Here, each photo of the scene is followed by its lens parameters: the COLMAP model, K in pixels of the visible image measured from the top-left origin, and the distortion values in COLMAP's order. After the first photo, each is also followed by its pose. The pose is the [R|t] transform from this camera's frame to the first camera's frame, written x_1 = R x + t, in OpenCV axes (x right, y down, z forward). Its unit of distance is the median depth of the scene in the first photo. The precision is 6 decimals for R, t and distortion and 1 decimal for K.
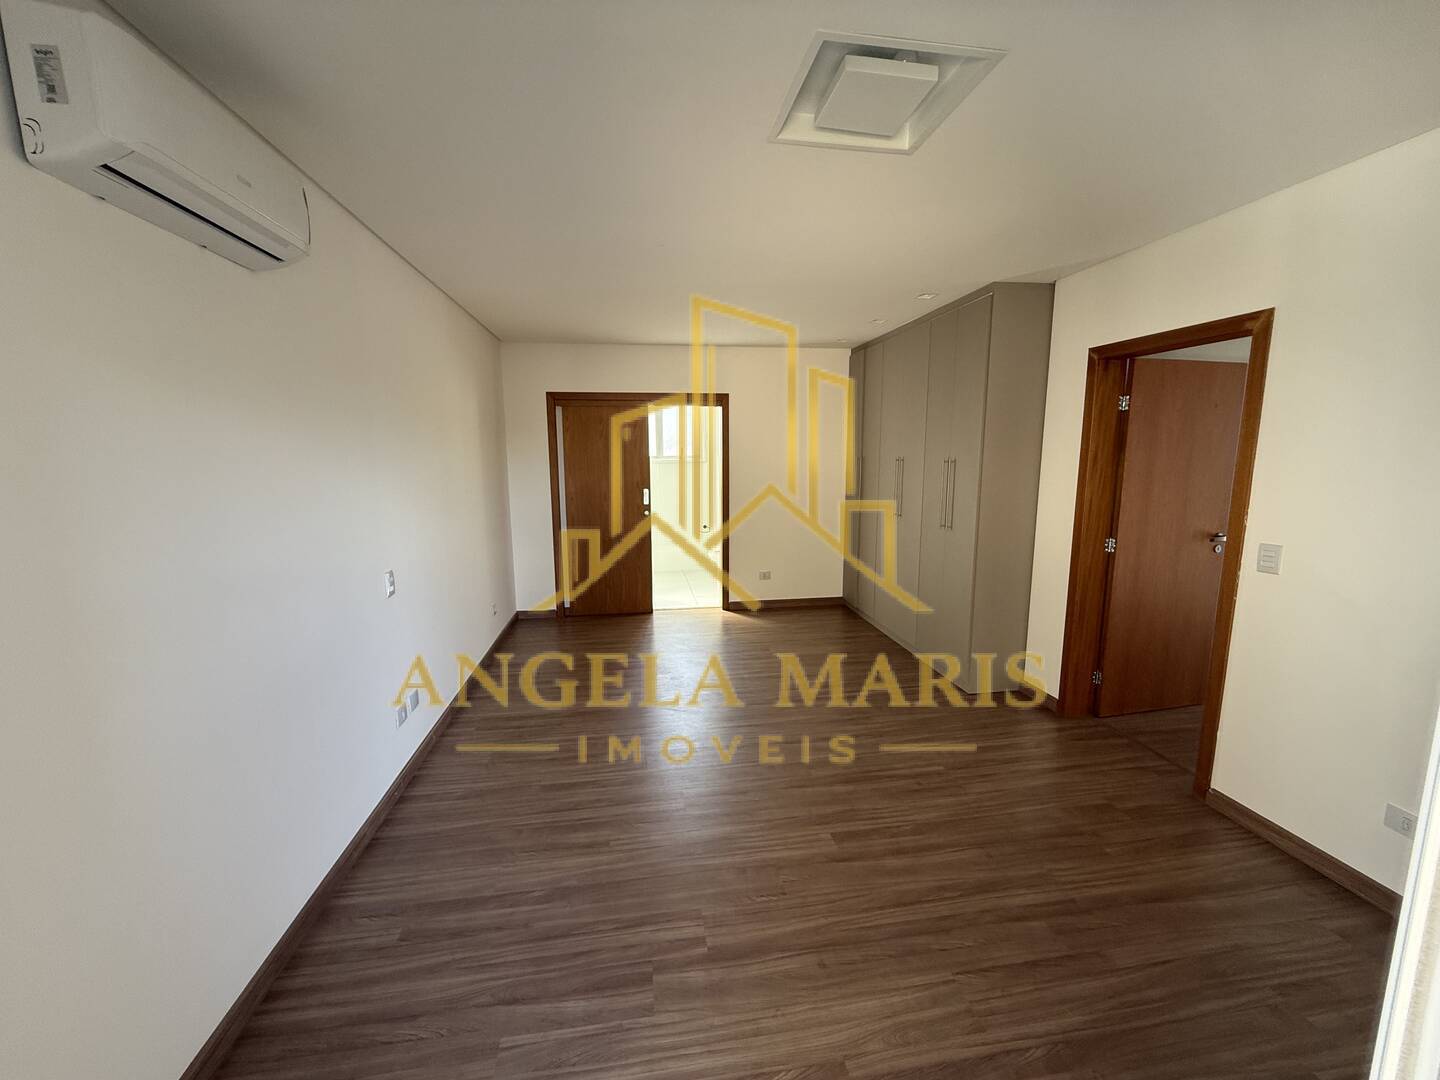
lens RADIAL K [[574.1, 0, 723.0], [0, 574.1, 540.7], [0, 0, 1]] dist [0.000603, 0.000213]
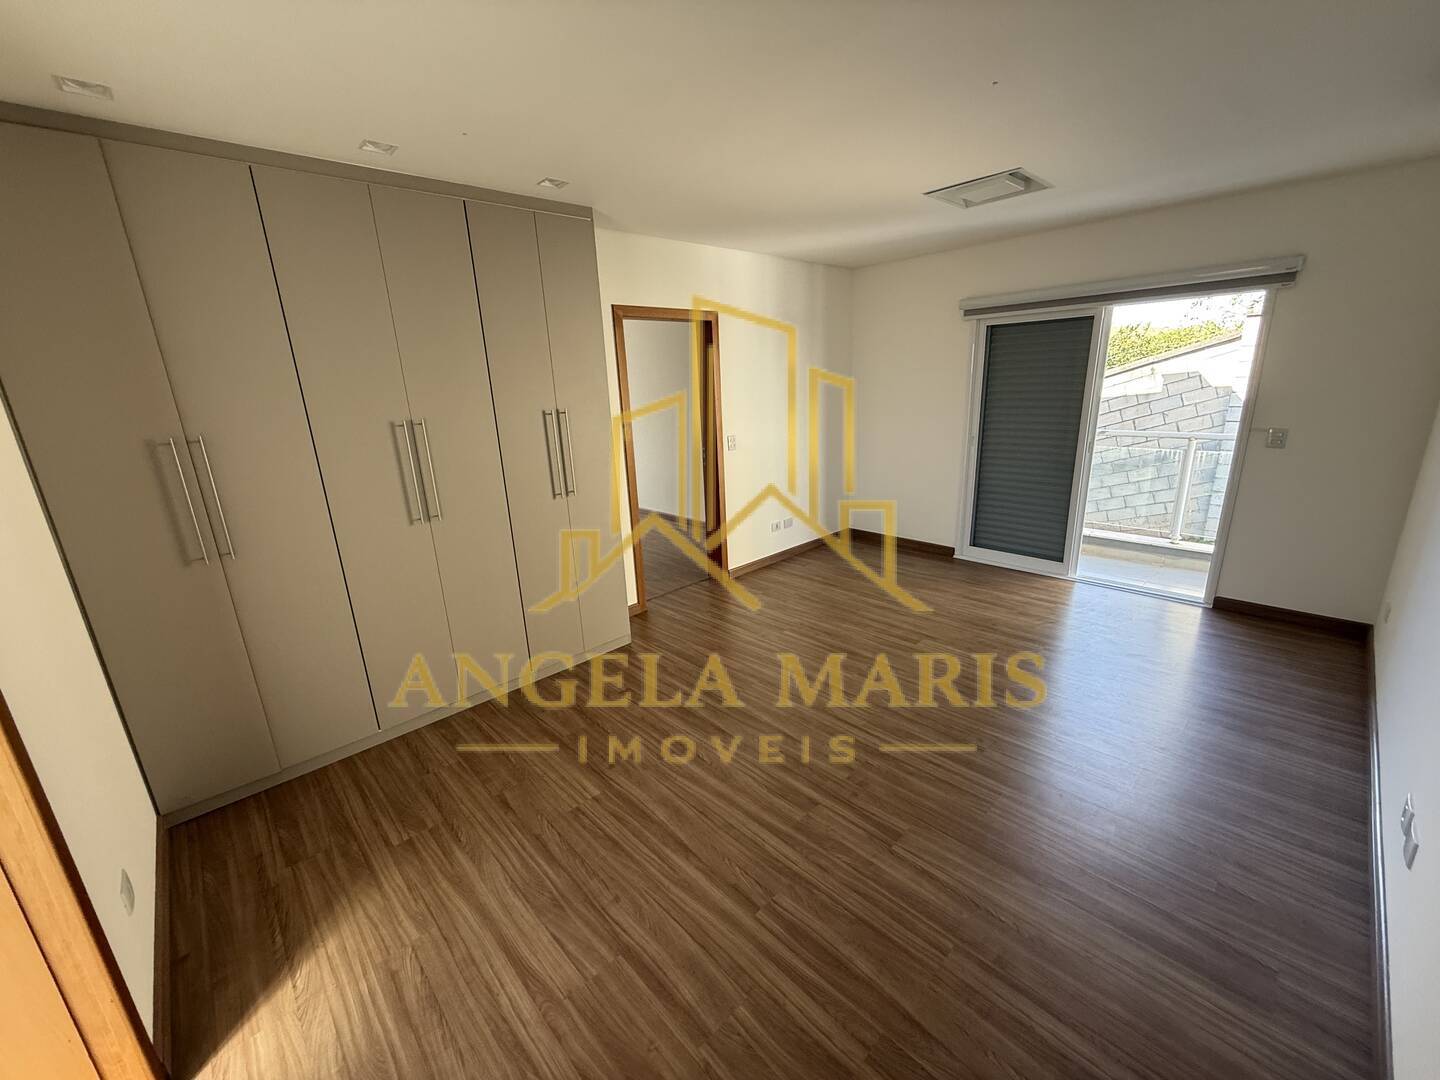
lens RADIAL K [[574.1, 0, 717.9], [0, 574.1, 539.8], [0, 0, 1]] dist [0.000603, 0.000213]
pose [[-0.568664, -0.186806, 0.801077, -0.683571], [0.172456, 0.925151, 0.338162, -0.339300], [-0.804288, 0.330451, -0.493884, 2.133513]]
